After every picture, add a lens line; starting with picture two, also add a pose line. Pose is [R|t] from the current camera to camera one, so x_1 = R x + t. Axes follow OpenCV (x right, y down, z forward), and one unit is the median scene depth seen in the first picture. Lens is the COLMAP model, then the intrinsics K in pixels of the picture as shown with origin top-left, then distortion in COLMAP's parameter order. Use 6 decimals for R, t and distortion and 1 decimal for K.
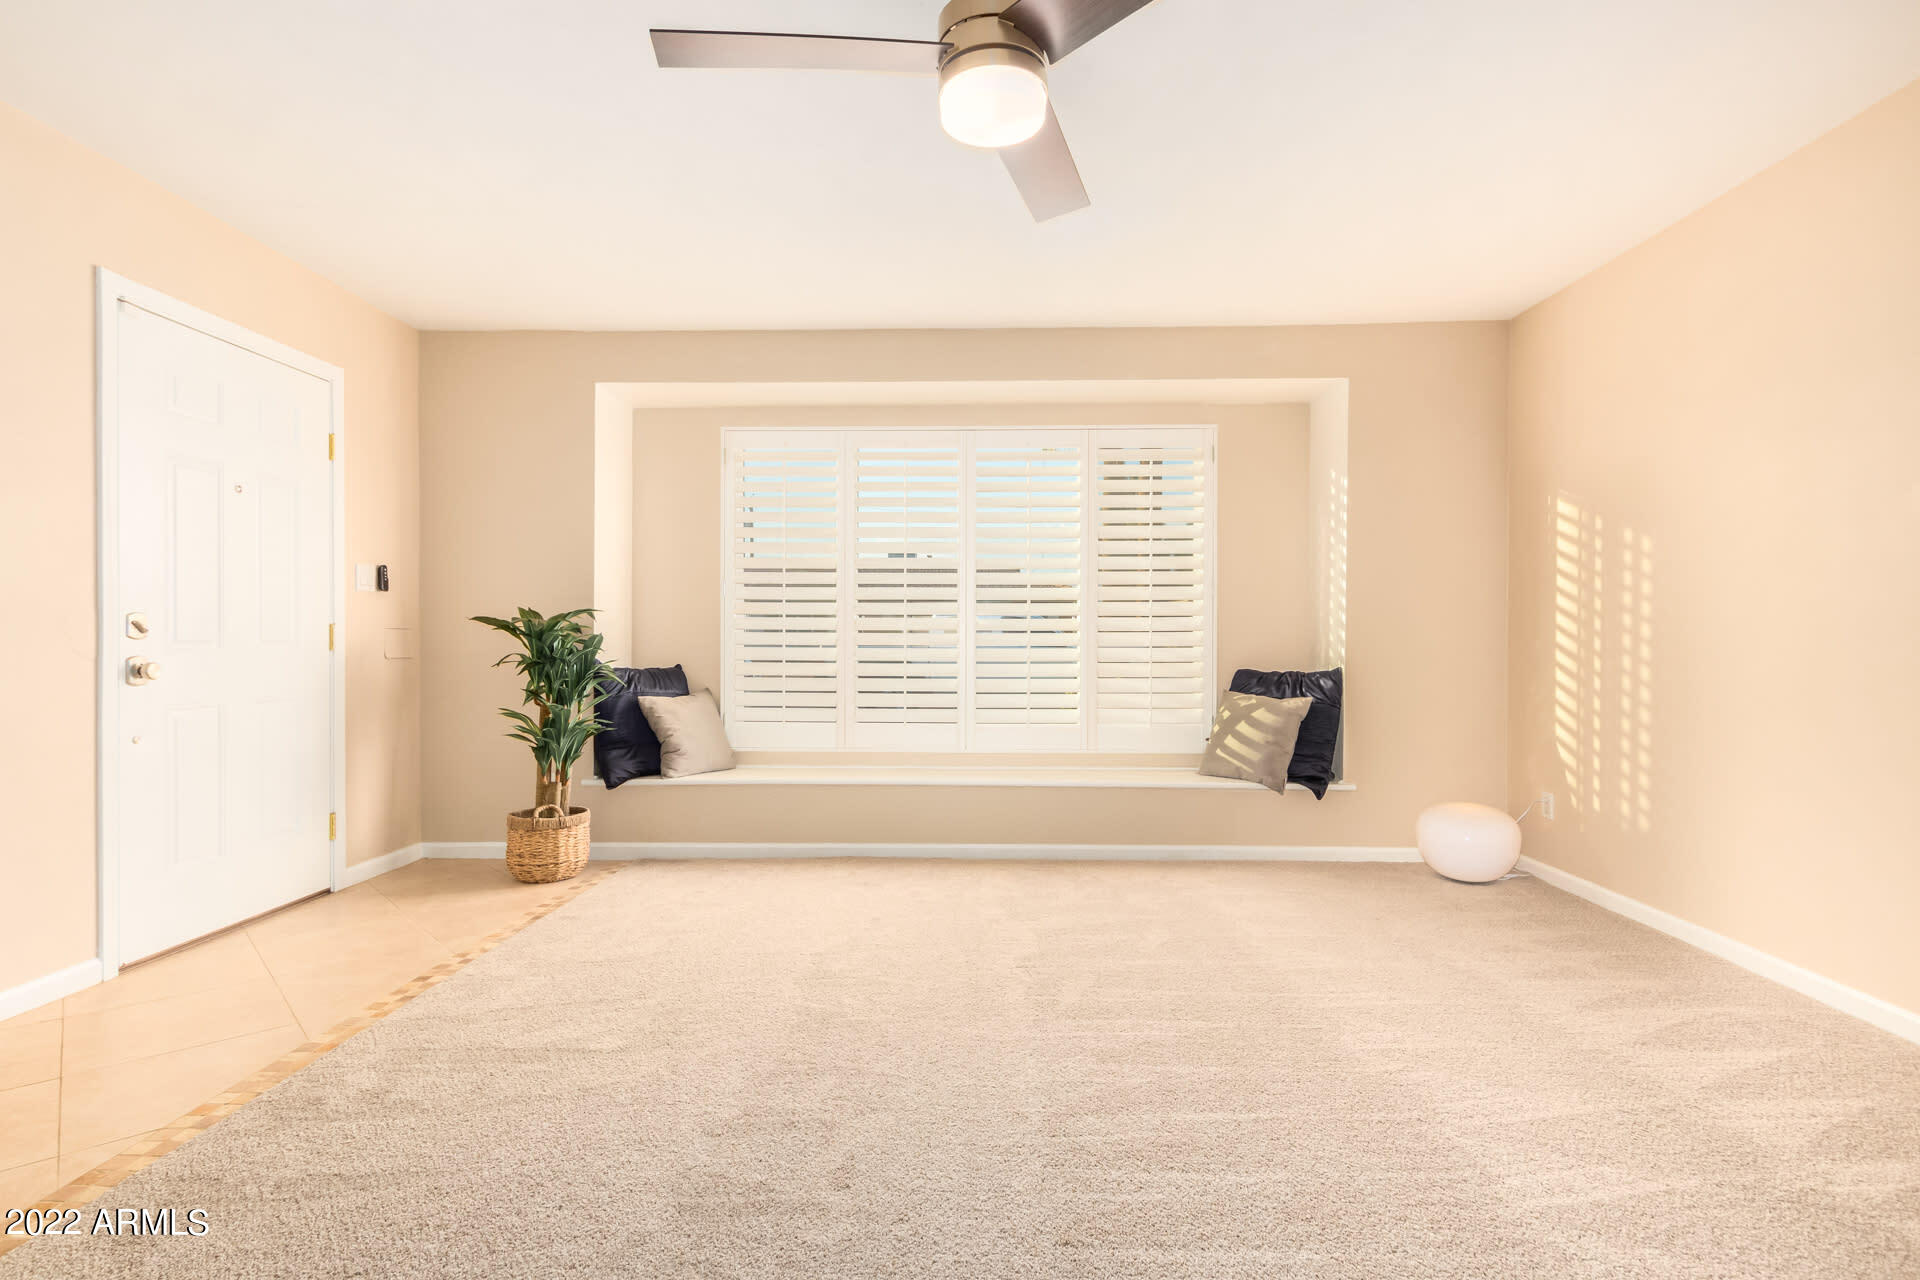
lens RADIAL K [[933.4, 0, 944.8], [0, 933.4, 627.6], [0, 0, 1]] dist [-0.000310, -0.000186]
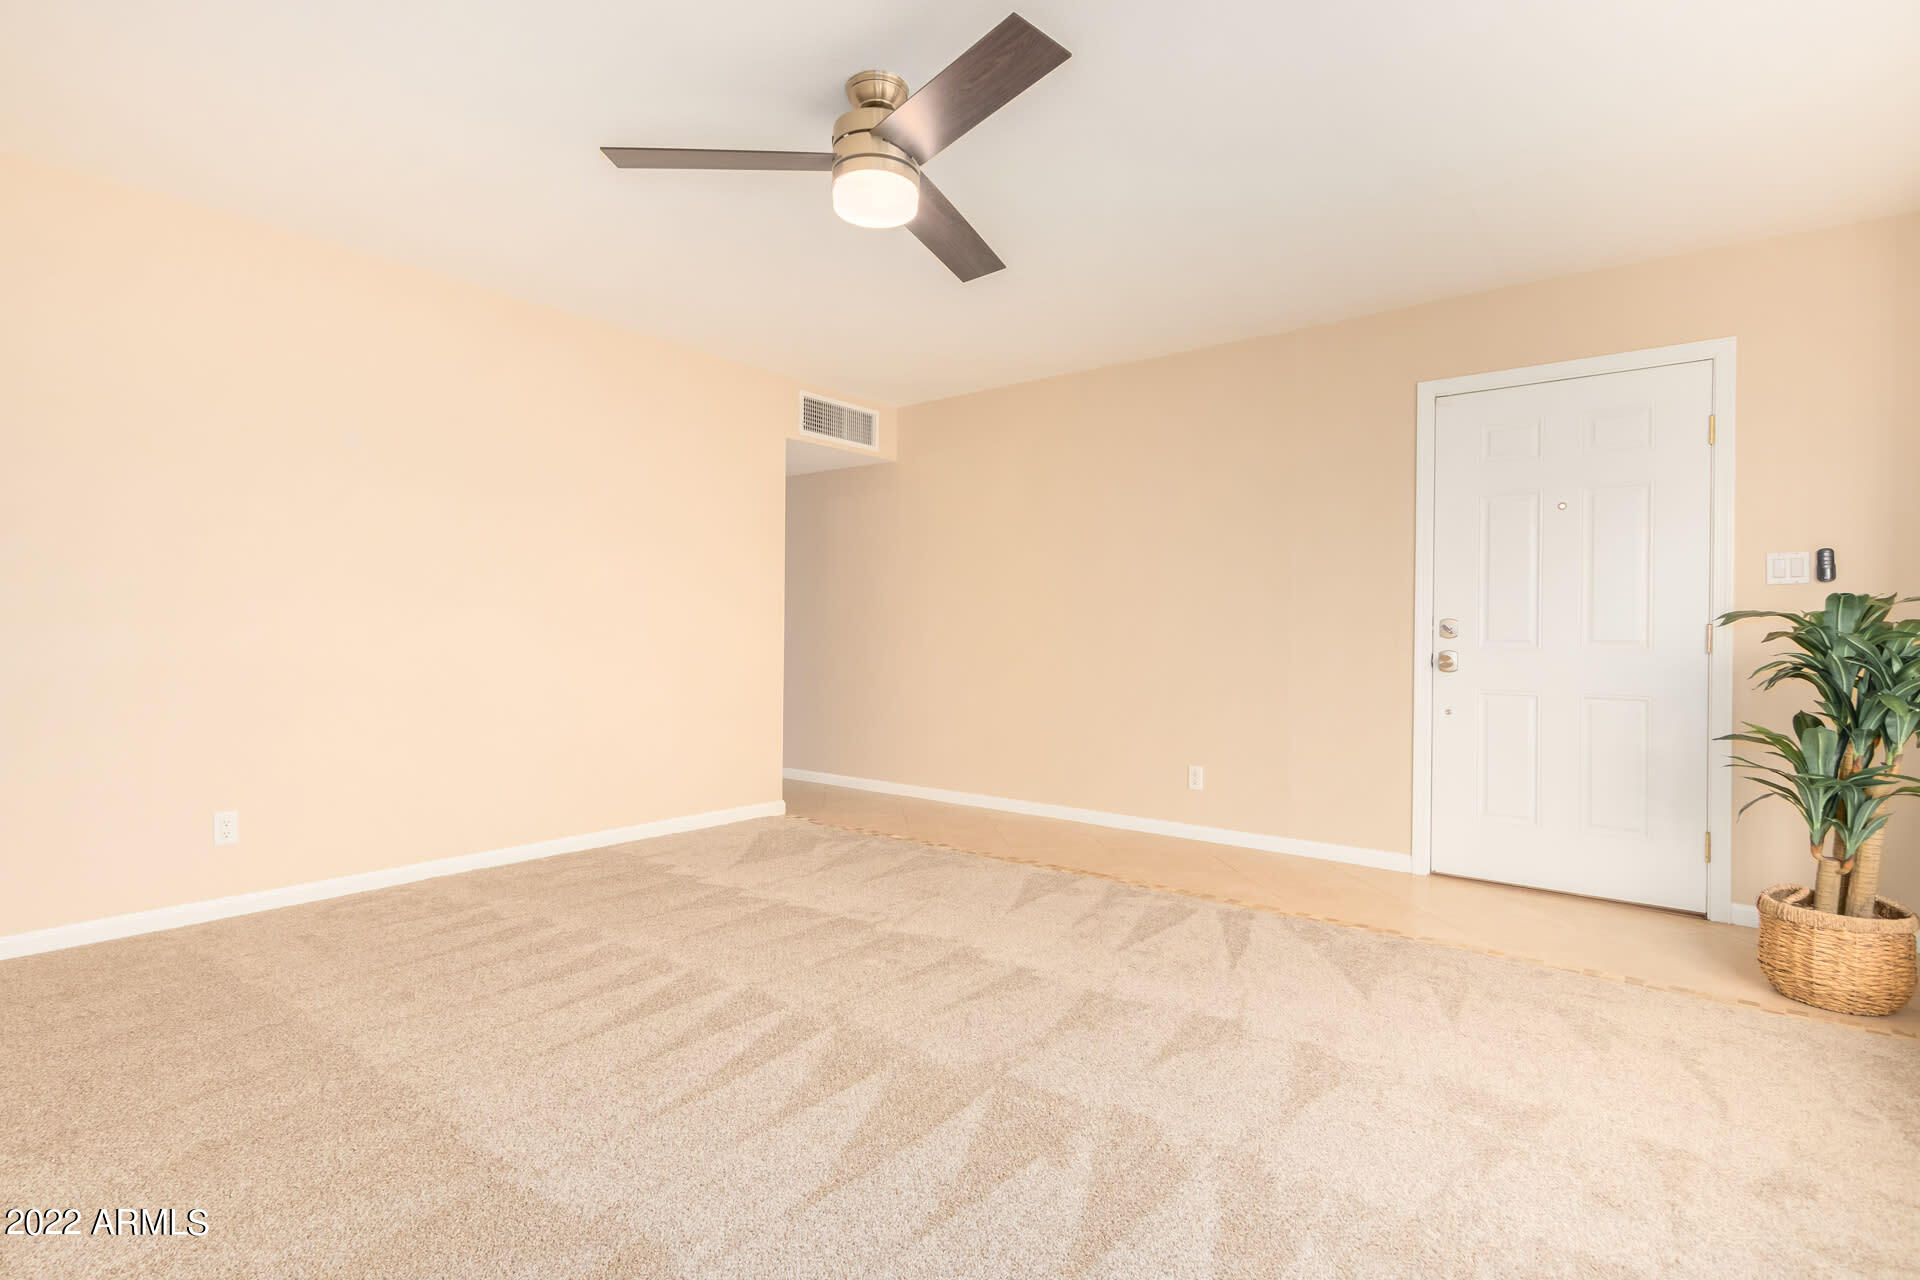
lens RADIAL K [[933.4, 0, 950.2], [0, 933.4, 645.0], [0, 0, 1]] dist [-0.000310, -0.000186]
pose [[-0.586611, 0.005947, -0.809847, 0.652611], [-0.001769, 0.999961, 0.008624, 0.012599], [0.809867, 0.006492, -0.586577, 1.191533]]
